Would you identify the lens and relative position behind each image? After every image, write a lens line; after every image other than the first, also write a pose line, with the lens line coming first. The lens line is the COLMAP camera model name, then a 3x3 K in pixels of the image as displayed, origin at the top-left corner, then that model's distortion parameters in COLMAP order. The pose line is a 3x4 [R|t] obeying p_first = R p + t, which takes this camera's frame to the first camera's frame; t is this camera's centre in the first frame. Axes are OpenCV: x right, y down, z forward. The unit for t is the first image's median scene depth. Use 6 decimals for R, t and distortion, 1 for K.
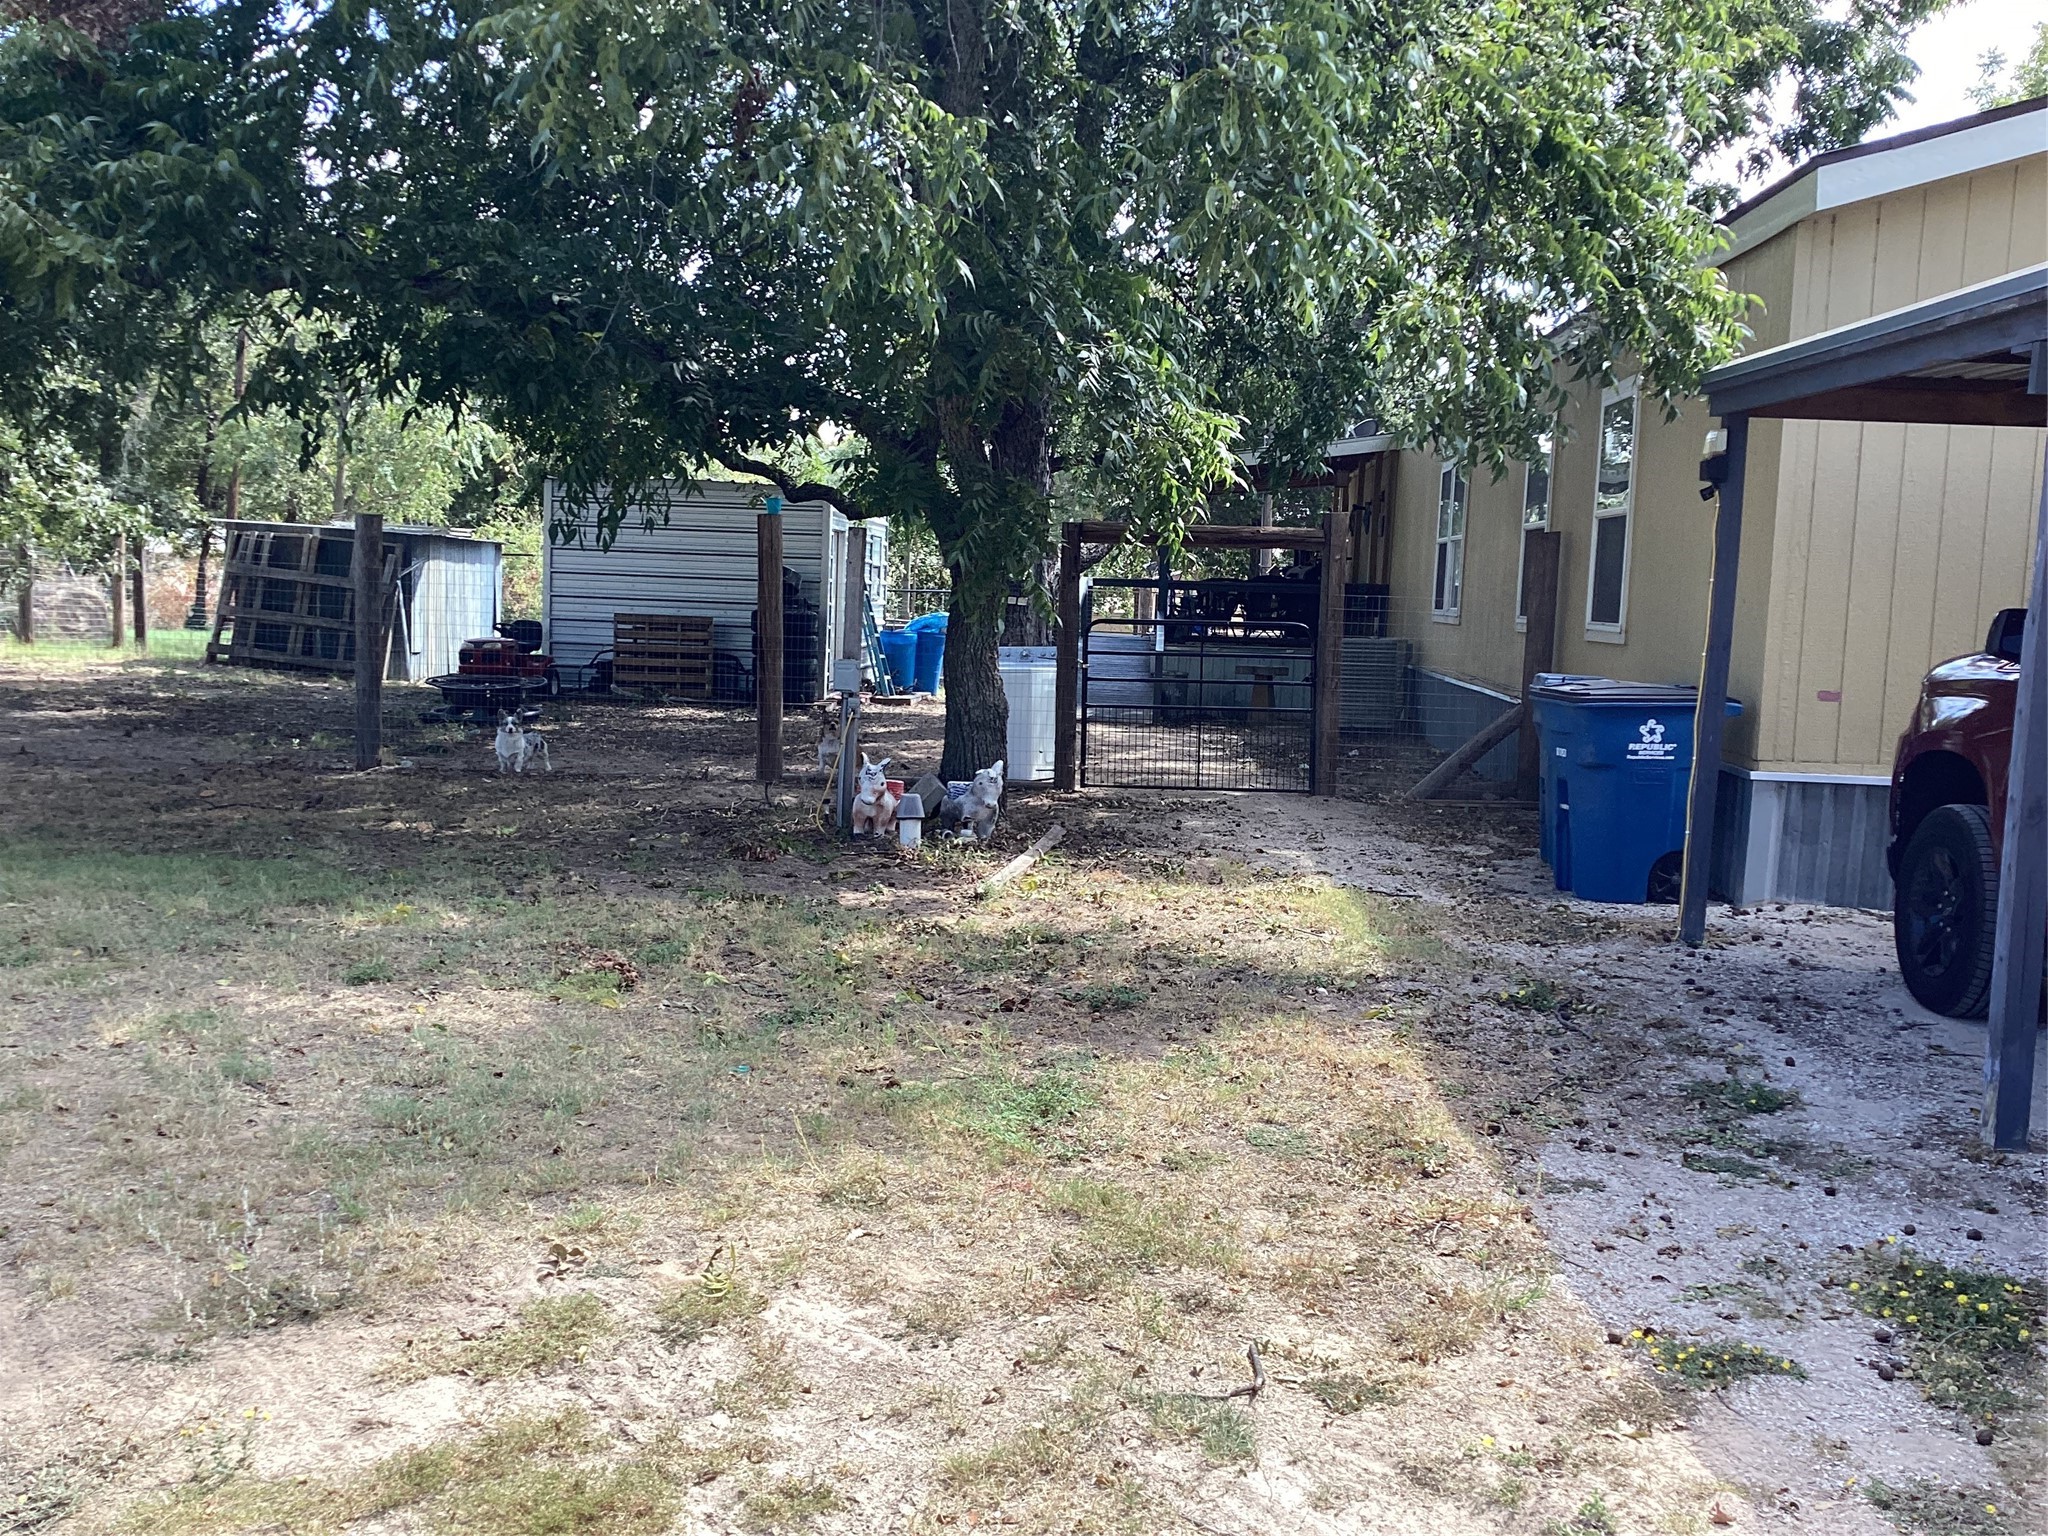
lens RADIAL K [[1837.3, 0, 1026.2], [0, 1837.3, 762.0], [0, 0, 1]] dist [0.107504, -0.219756]
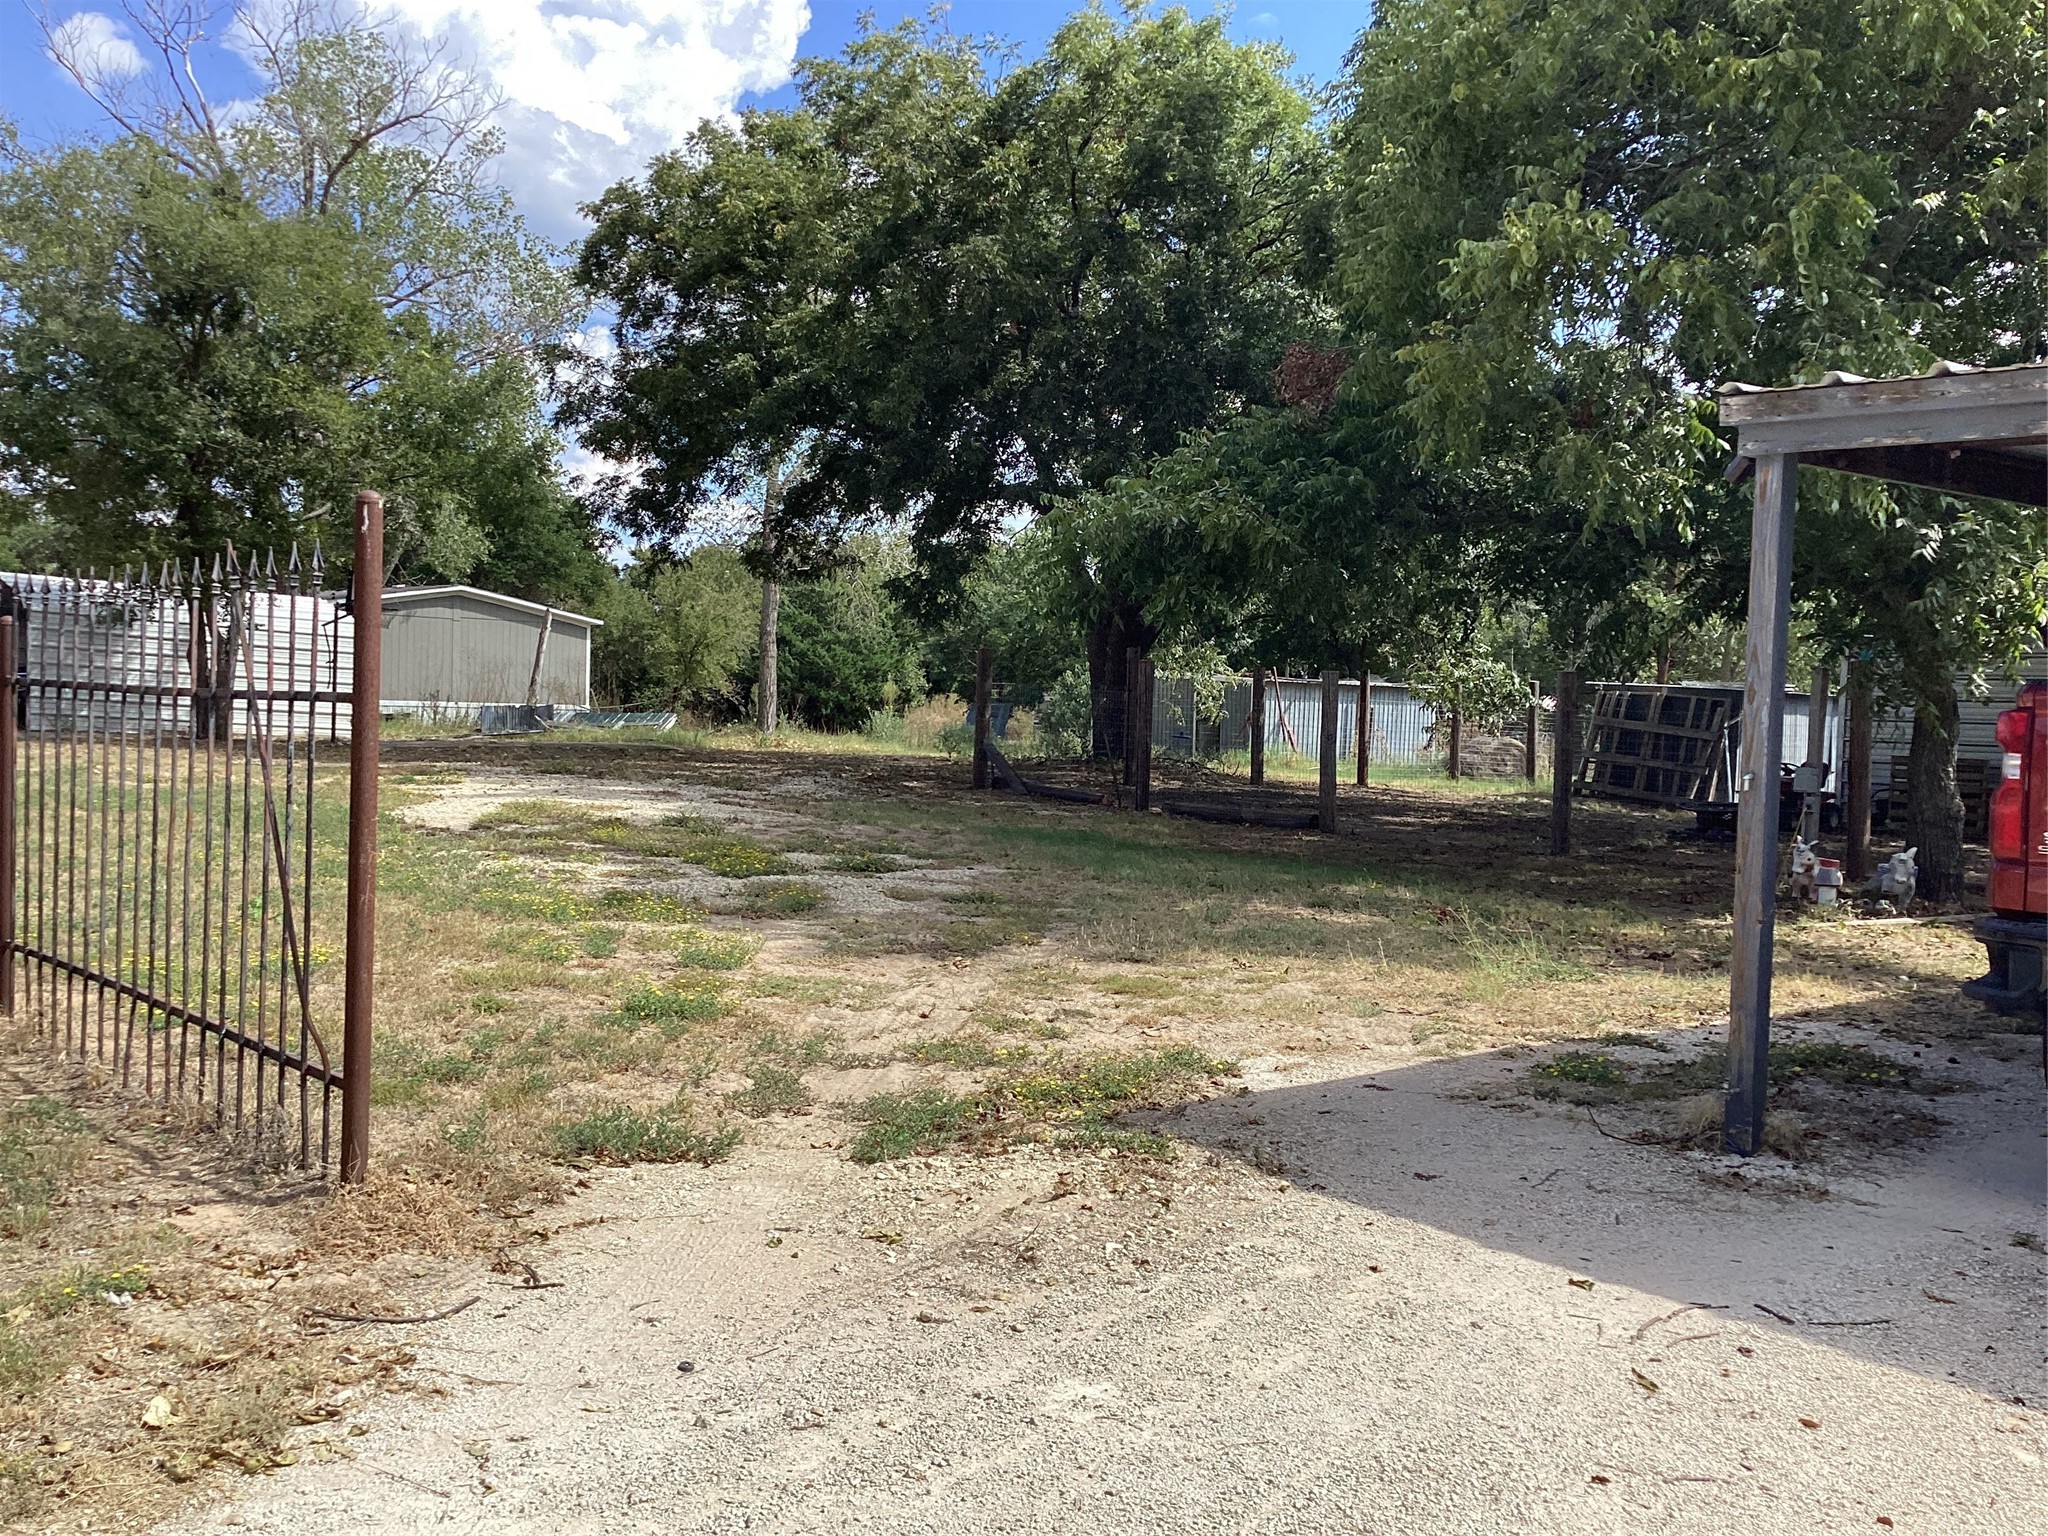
lens RADIAL K [[1862.6, 0, 997.4], [0, 1862.6, 735.1], [0, 0, 1]] dist [0.136463, -0.253080]
pose [[0.687271, -0.002015, -0.726398, 0.753150], [-0.074748, 0.994492, -0.073480, 0.098673], [0.722545, 0.104798, 0.683334, -0.534154]]
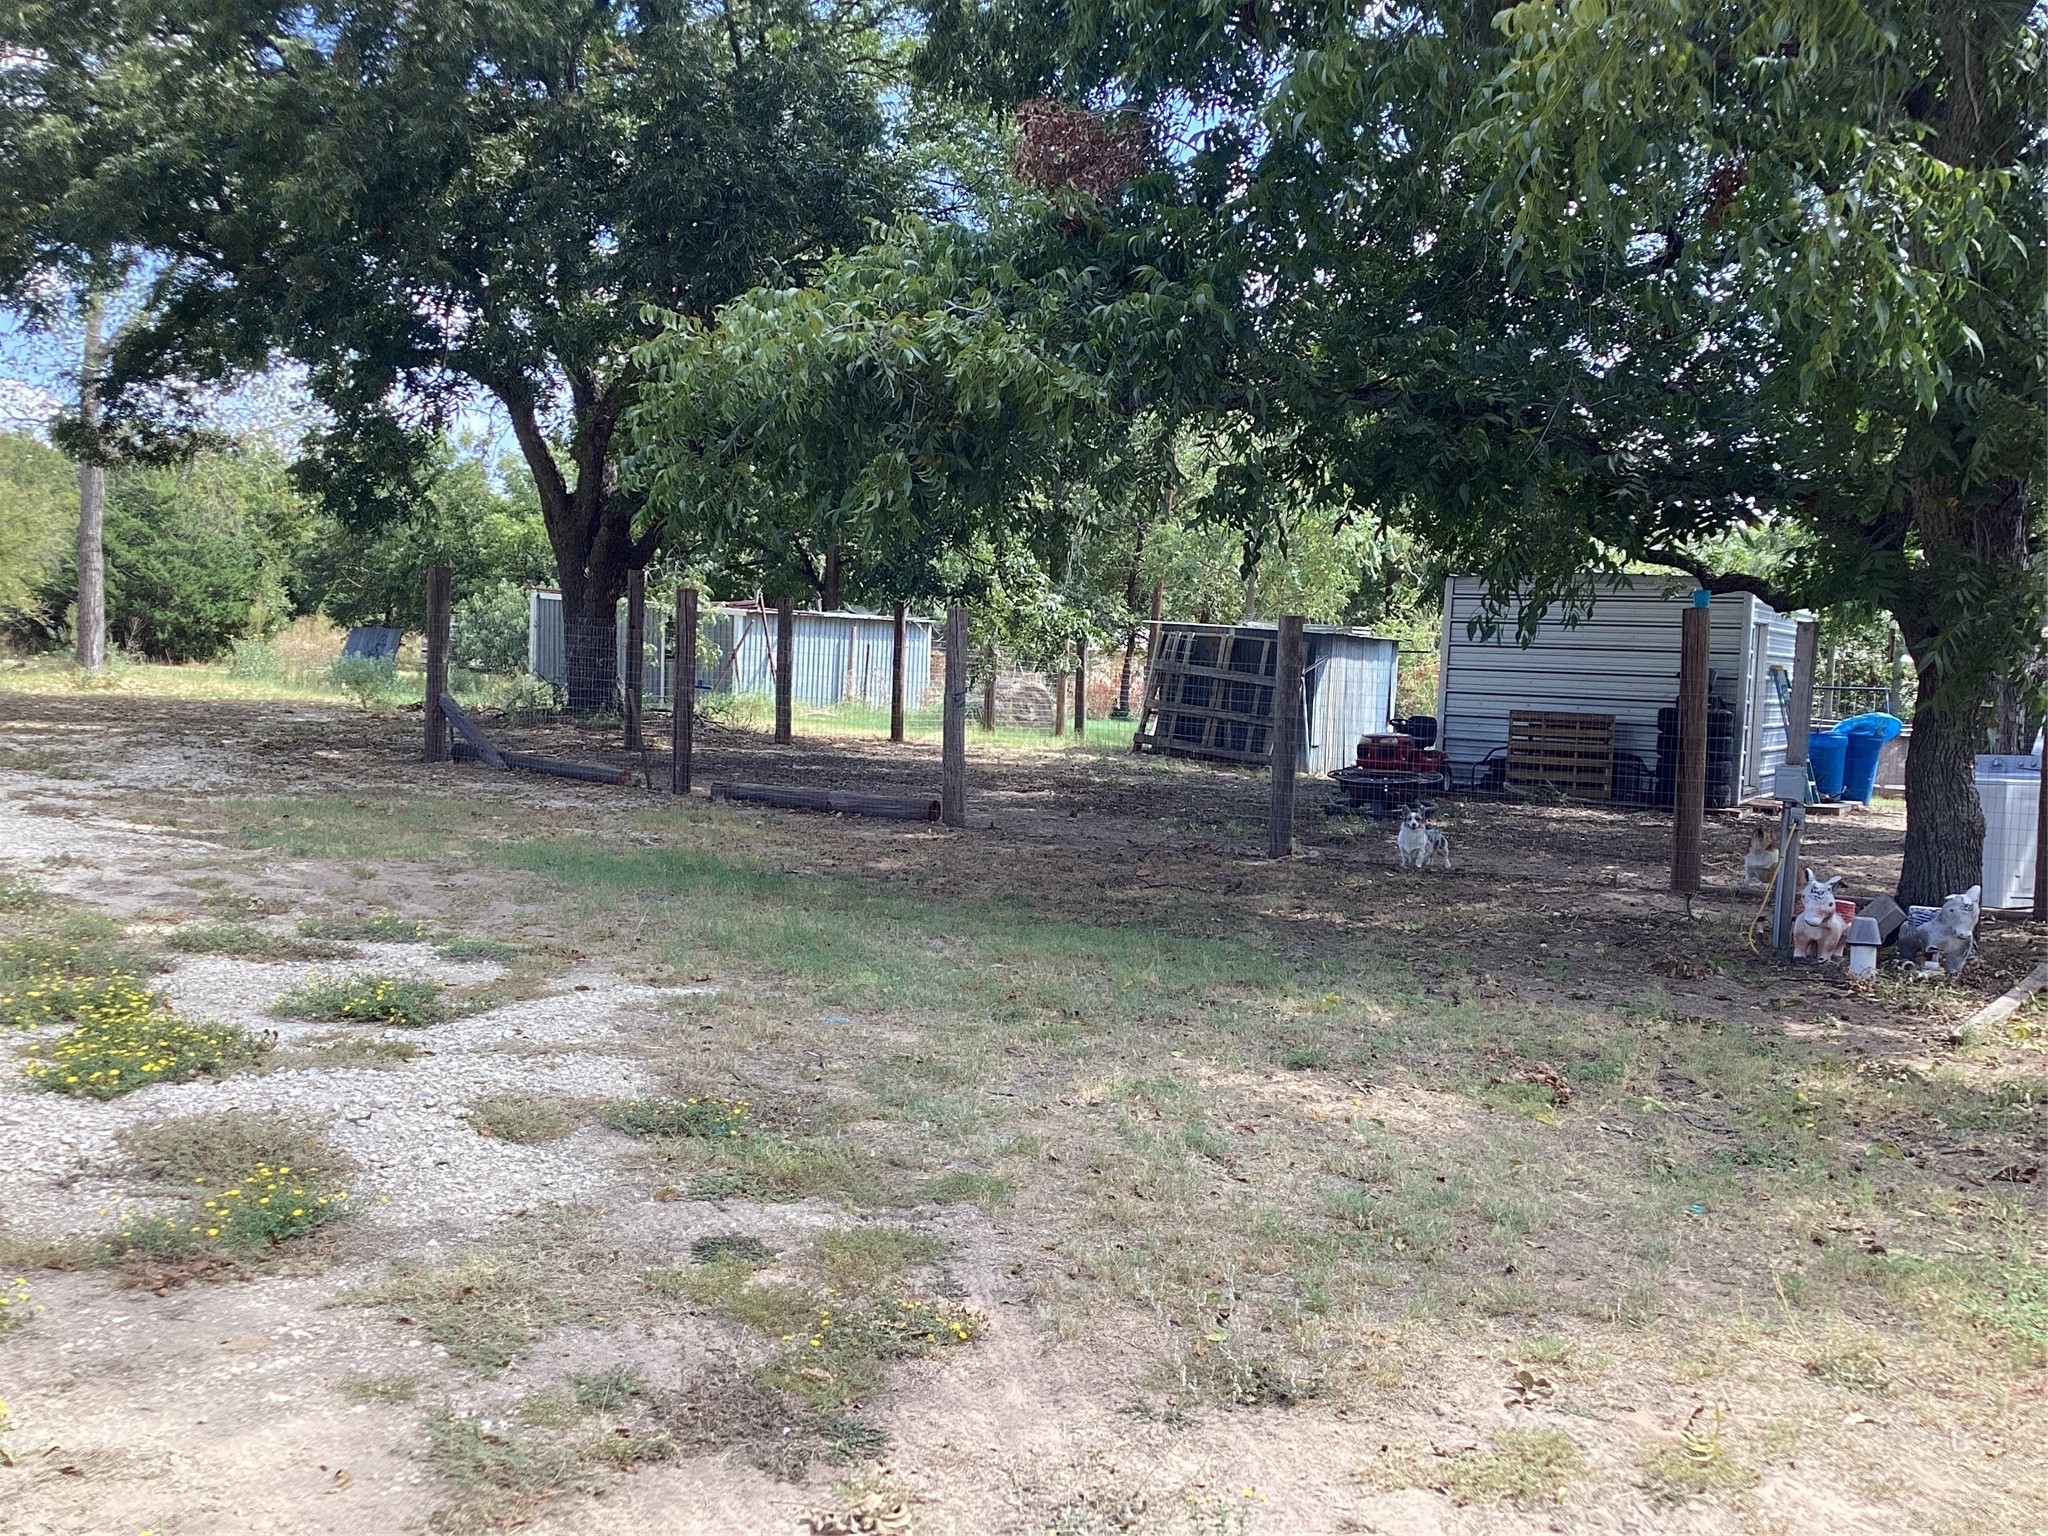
lens RADIAL K [[1840.0, 0, 1012.9], [0, 1840.0, 765.9], [0, 0, 1]] dist [0.117798, -0.226252]
pose [[0.890285, 0.027218, -0.454590, -0.031107], [-0.049450, 0.998088, -0.037085, -0.003066], [0.452711, 0.055496, 0.889929, -0.001214]]
